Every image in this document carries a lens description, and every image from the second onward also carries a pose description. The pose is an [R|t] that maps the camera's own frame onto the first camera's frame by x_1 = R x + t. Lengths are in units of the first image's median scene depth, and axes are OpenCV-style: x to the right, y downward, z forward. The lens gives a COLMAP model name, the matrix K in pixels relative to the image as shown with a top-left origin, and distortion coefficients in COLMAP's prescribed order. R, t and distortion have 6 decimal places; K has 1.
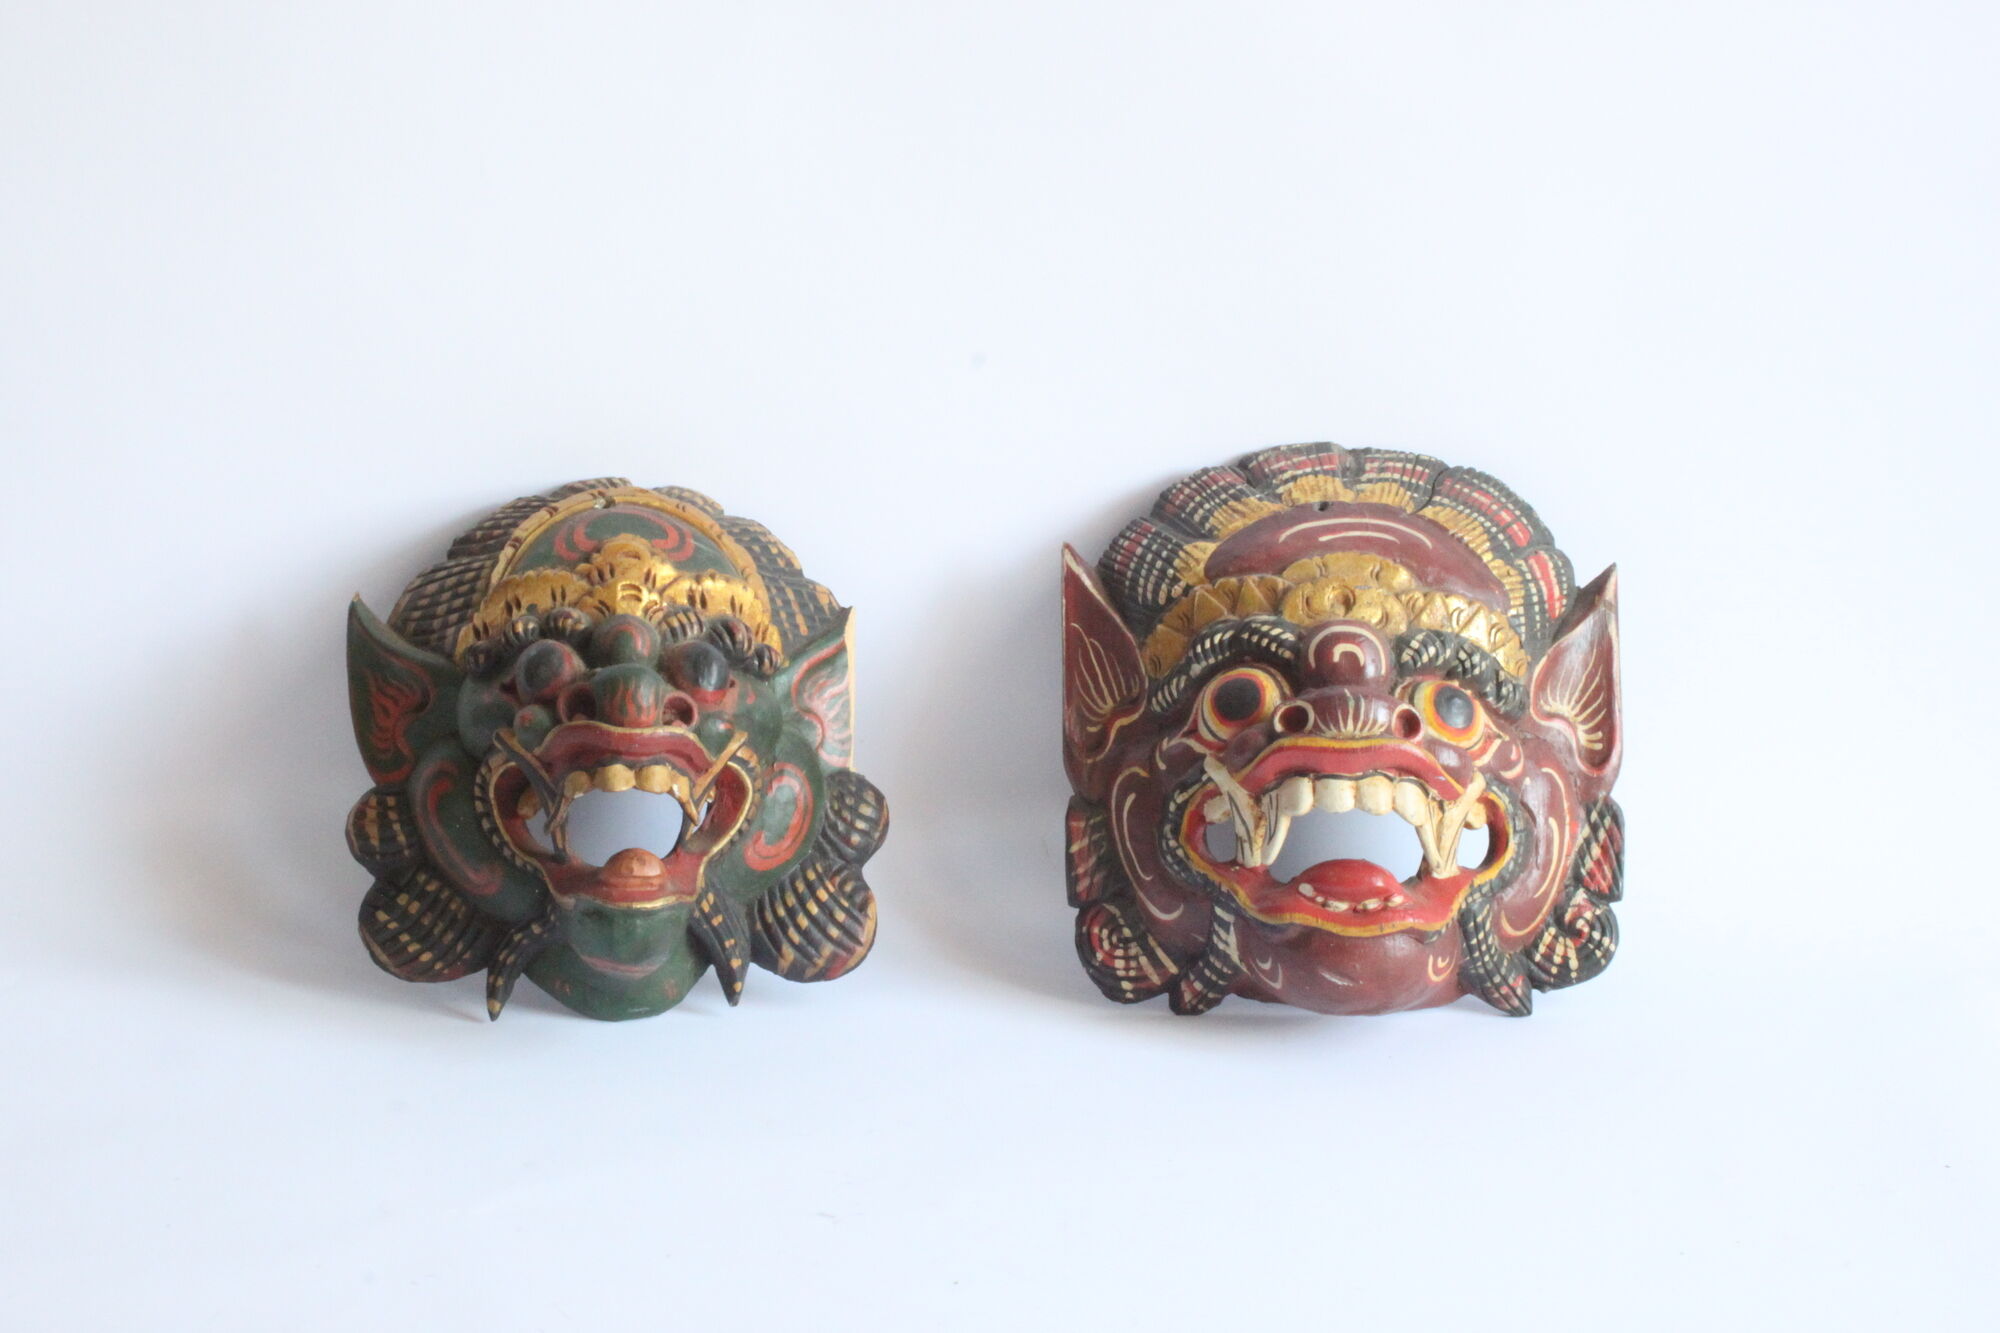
lens RADIAL K [[4351.3, 0, 991.3], [0, 4351.3, 660.7], [0, 0, 1]] dist [0.002646, 0.000000]
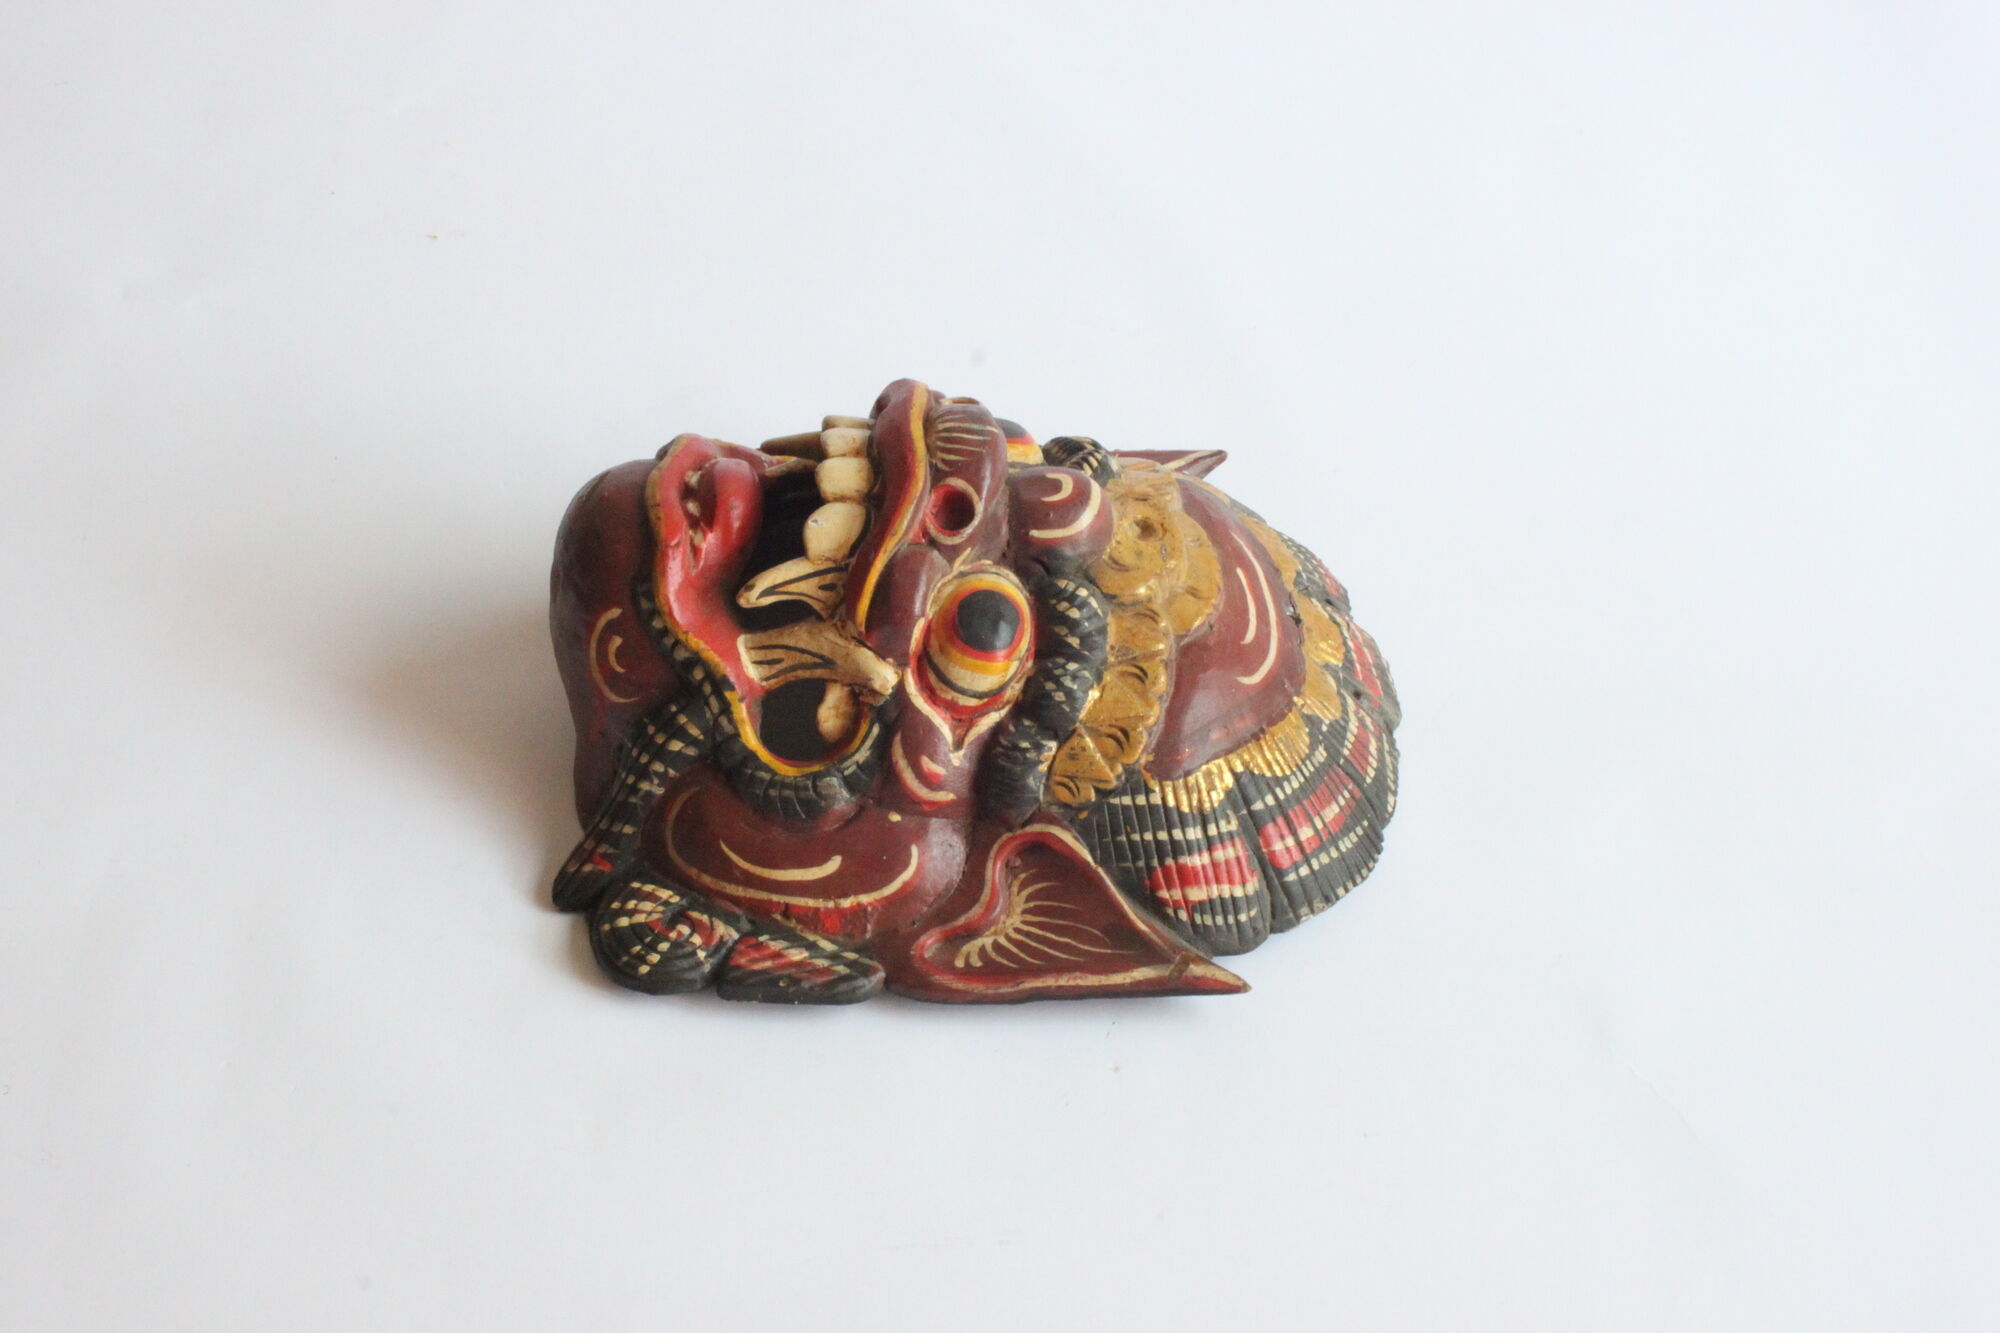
lens RADIAL K [[3374.1, 0, 1014.0], [0, 3374.1, 681.1], [0, 0, 1]] dist [-0.064056, 0.000000]
pose [[0.021072, 0.681102, -0.731885, 0.480579], [-0.991569, 0.107854, 0.071822, -0.028848], [0.127854, 0.724202, 0.677632, 0.638130]]
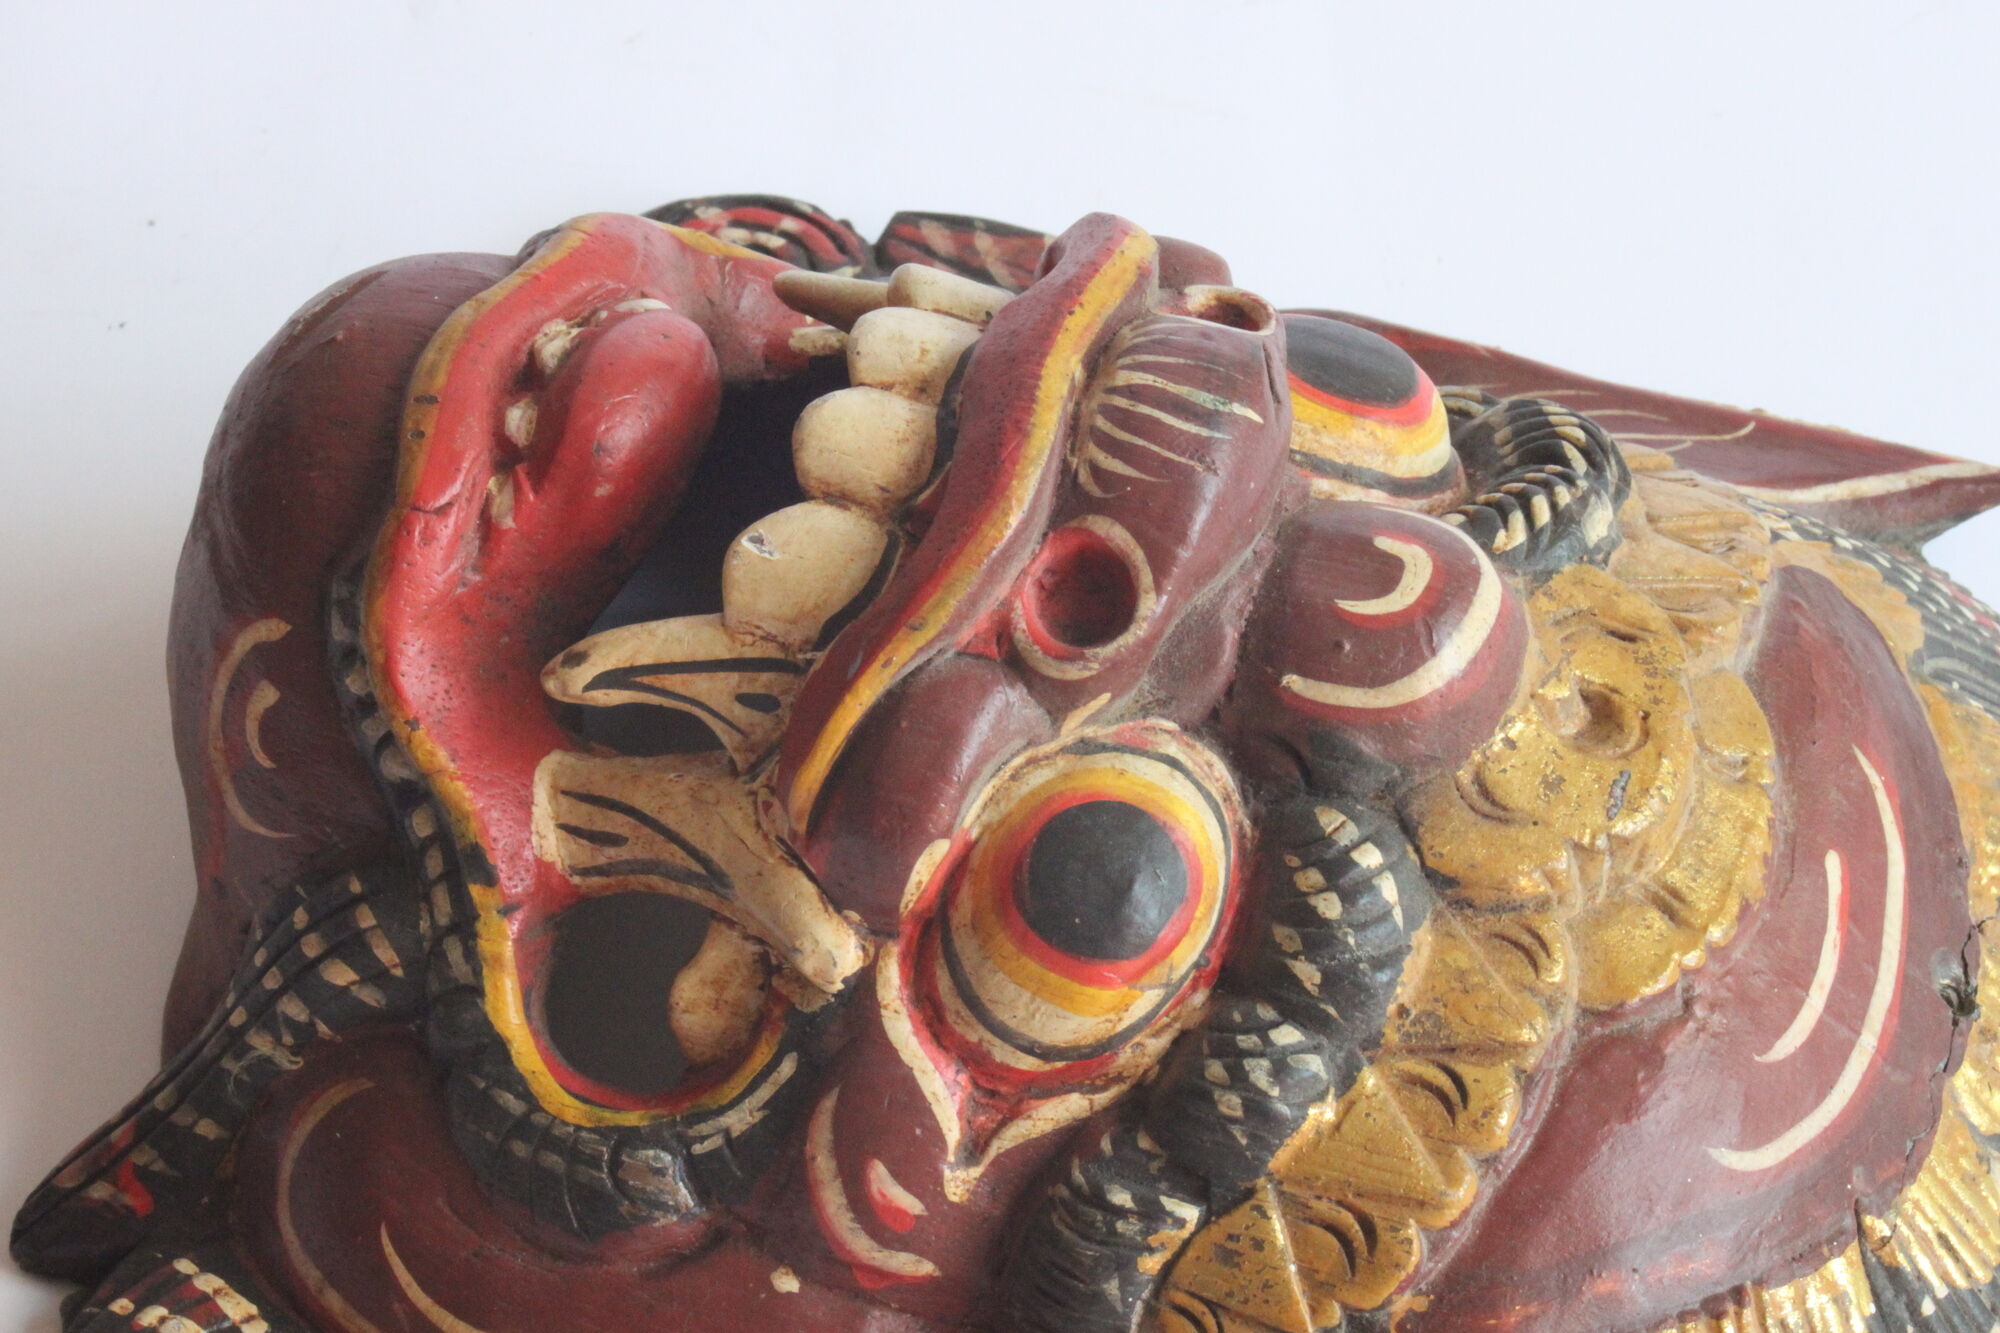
lens RADIAL K [[6770.0, 0, 991.5], [0, 6770.0, 668.3], [0, 0, 1]] dist [0.283308, 0.000000]
pose [[-0.299586, 0.714770, -0.631943, 0.357539], [-0.947053, -0.142614, 0.287665, -0.100093], [0.115490, 0.684664, 0.719651, 0.667275]]
